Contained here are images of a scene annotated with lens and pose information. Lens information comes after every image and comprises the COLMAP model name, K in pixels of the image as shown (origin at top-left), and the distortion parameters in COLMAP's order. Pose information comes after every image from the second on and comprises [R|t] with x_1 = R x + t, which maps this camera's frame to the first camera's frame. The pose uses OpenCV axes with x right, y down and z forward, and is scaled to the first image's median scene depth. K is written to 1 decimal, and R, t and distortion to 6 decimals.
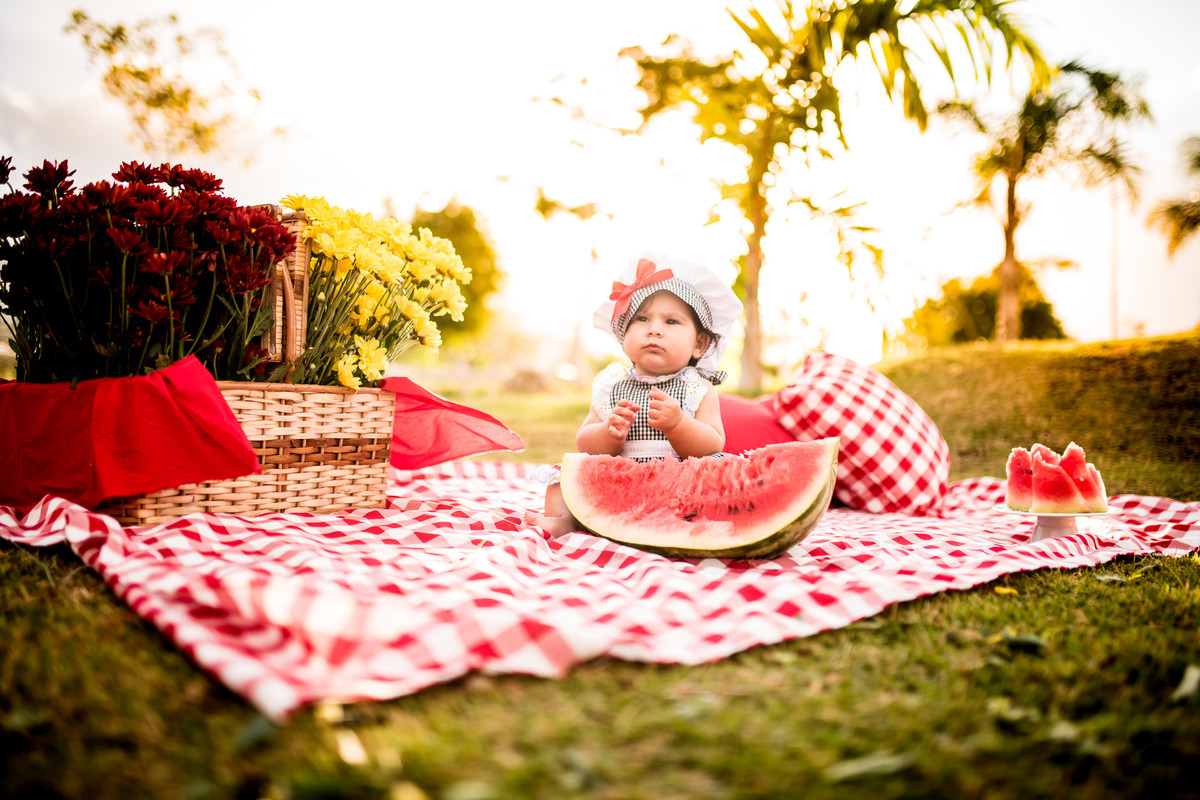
lens RADIAL K [[1163.8, 0, 608.8], [0, 1163.8, 394.6], [0, 0, 1]] dist [-0.022700, 0.000000]
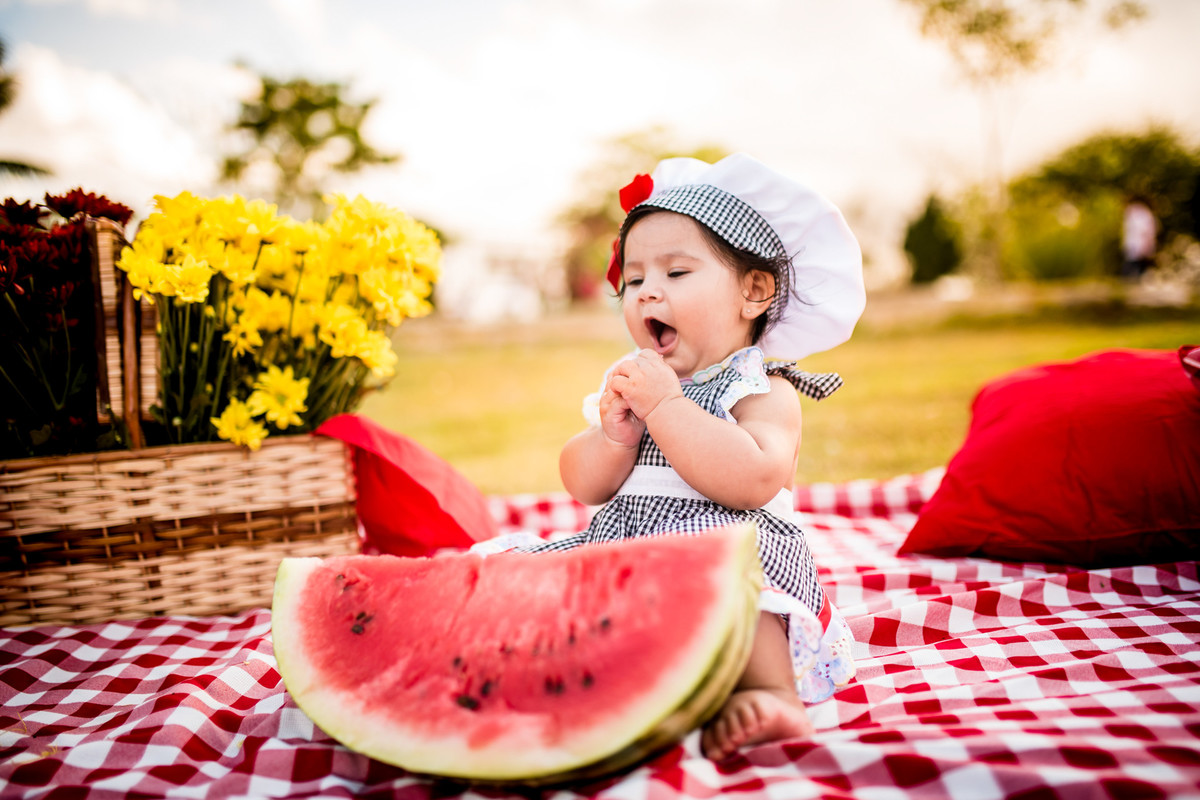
lens RADIAL K [[1163.8, 0, 596.5], [0, 1163.8, 398.0], [0, 0, 1]] dist [-0.022700, 0.000000]
pose [[0.711924, -0.060687, -0.699630, 0.461226], [0.104855, 0.994277, 0.020453, -0.026166], [0.694385, -0.087921, 0.714213, 0.651013]]
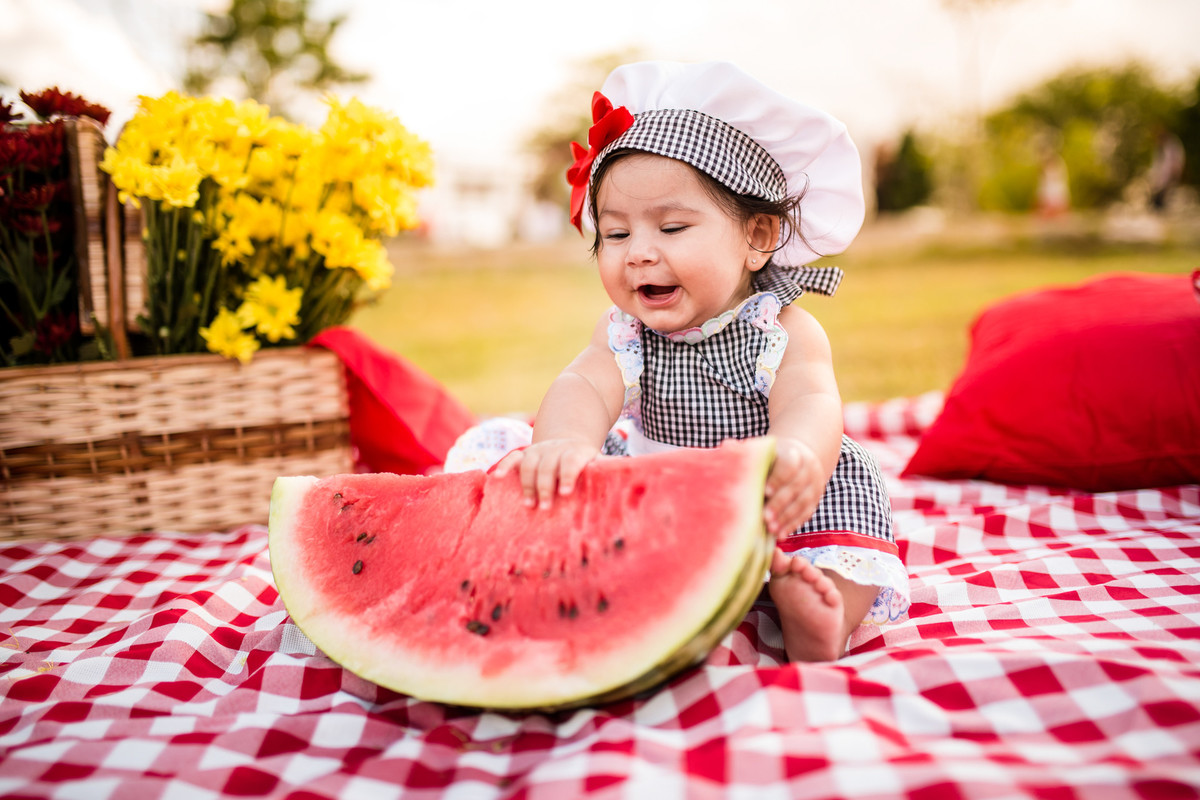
lens RADIAL K [[1163.8, 0, 598.7], [0, 1163.8, 401.8], [0, 0, 1]] dist [-0.022700, 0.000000]
pose [[0.733020, -0.006776, -0.680173, 0.432013], [0.090504, 0.992031, 0.087653, -0.020087], [0.674159, -0.125810, 0.727792, 0.648370]]
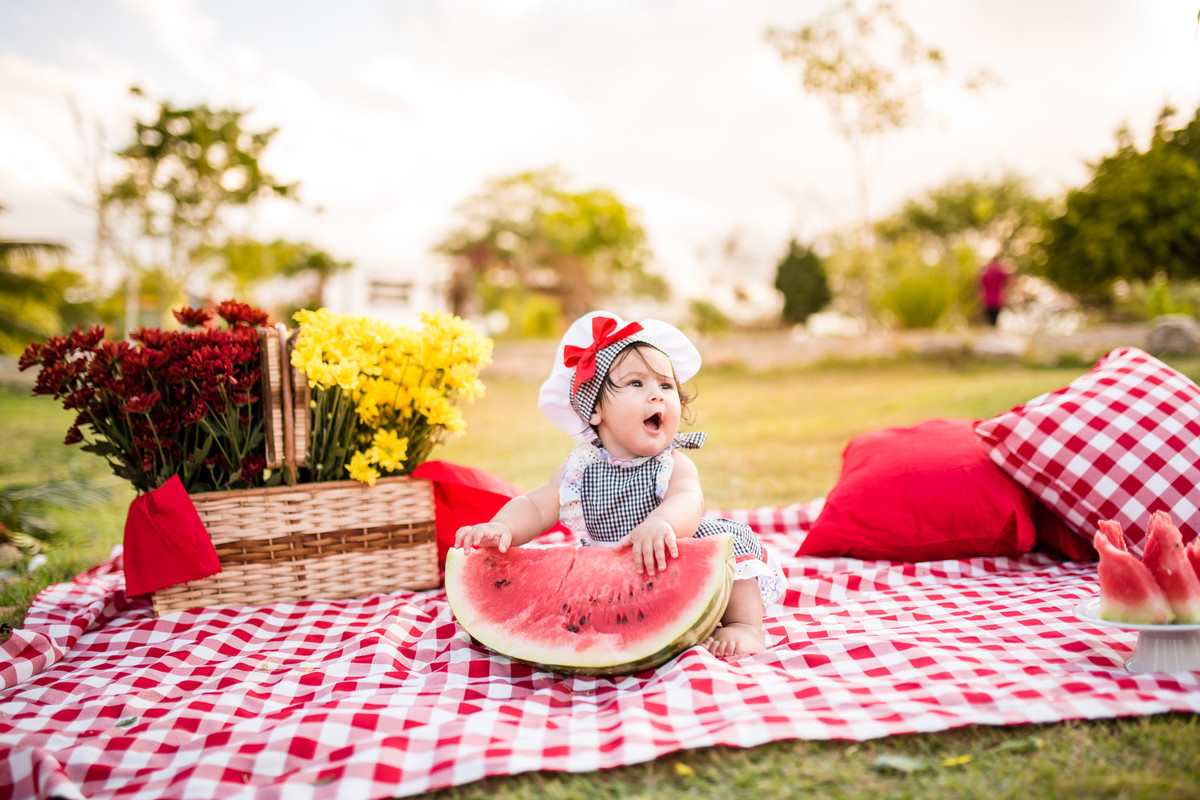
lens RADIAL K [[1163.8, 0, 597.0], [0, 1163.8, 406.4], [0, 0, 1]] dist [-0.022700, 0.000000]
pose [[0.782404, -0.064427, -0.619429, 0.637279], [0.094571, 0.995391, 0.015922, -0.073767], [0.615548, -0.071037, 0.784891, 0.297258]]
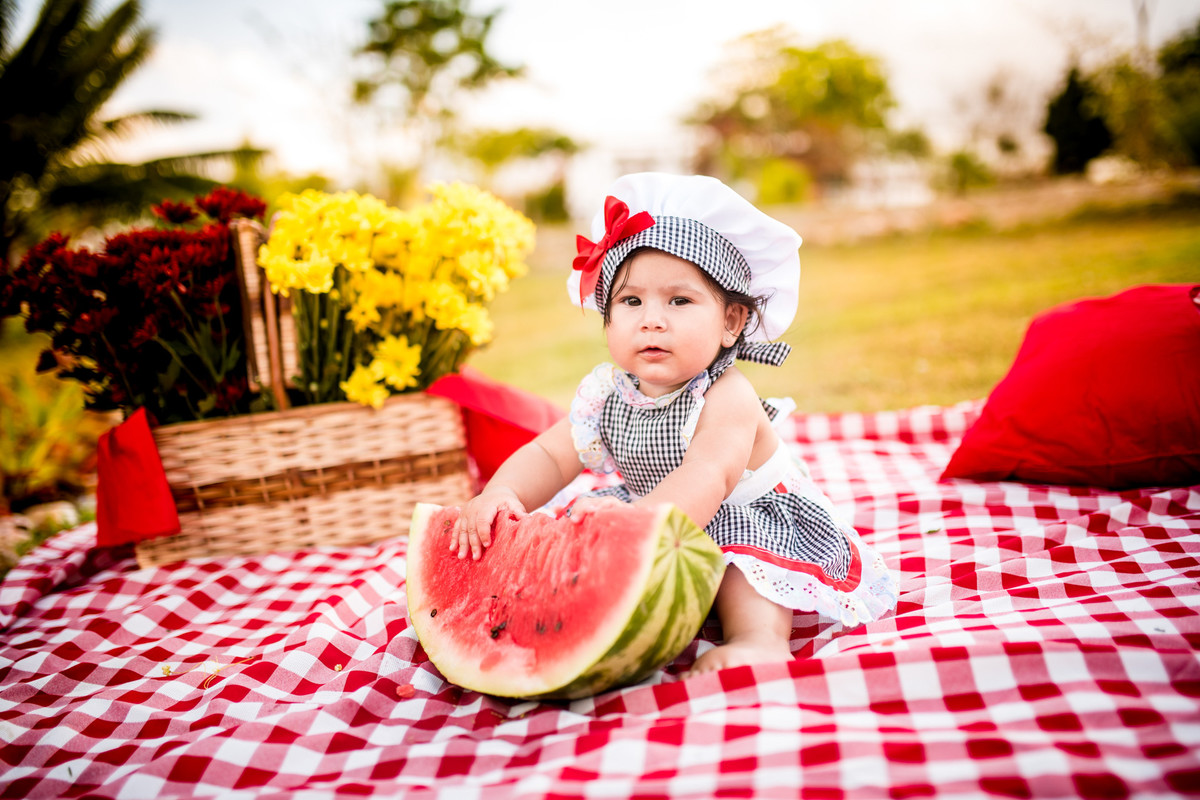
lens RADIAL K [[1163.8, 0, 602.0], [0, 1163.8, 398.6], [0, 0, 1]] dist [-0.022700, 0.000000]
pose [[0.624651, -0.023365, -0.780554, 0.584840], [0.148750, 0.984811, 0.089560, -0.062689], [0.766606, -0.172051, 0.618639, 0.609291]]
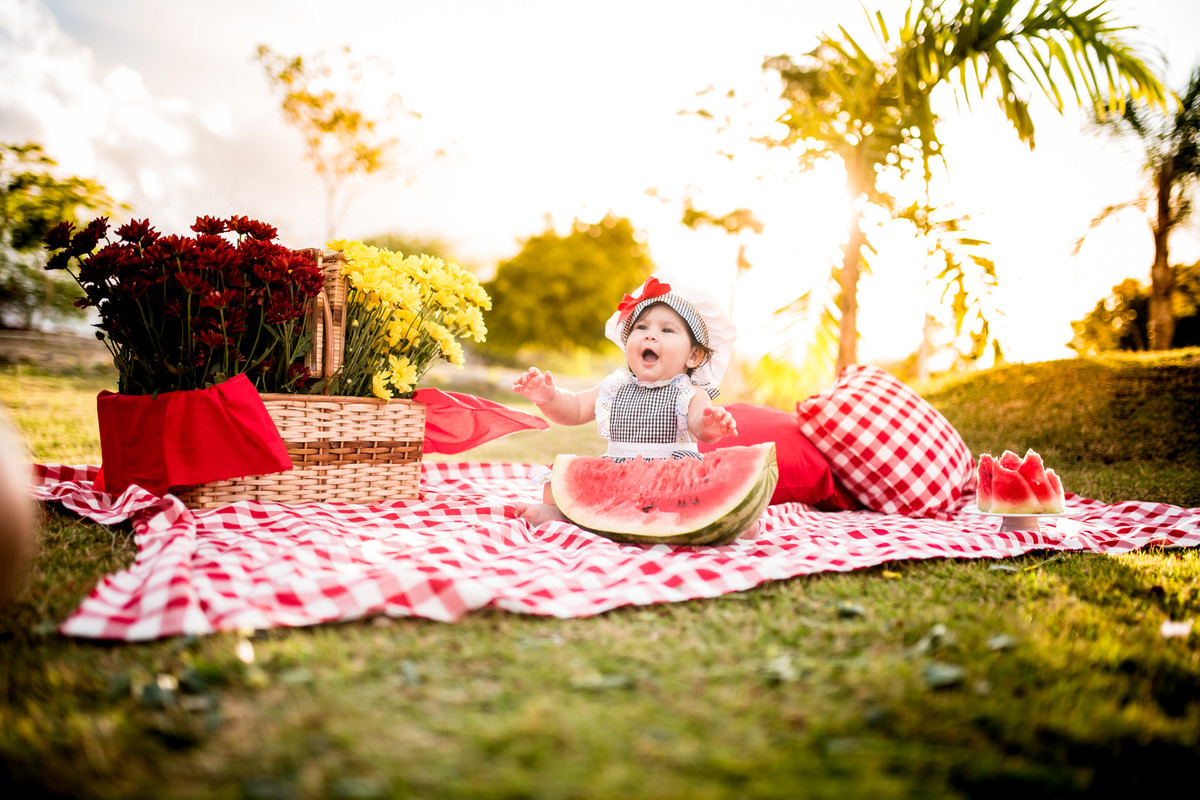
lens RADIAL K [[1163.8, 0, 603.8], [0, 1163.8, 396.3], [0, 0, 1]] dist [-0.022700, 0.000000]
pose [[0.989074, -0.000121, -0.147423, 0.183838], [-0.000827, 0.999979, -0.006368, -0.000988], [0.147420, 0.006420, 0.989053, -0.154039]]
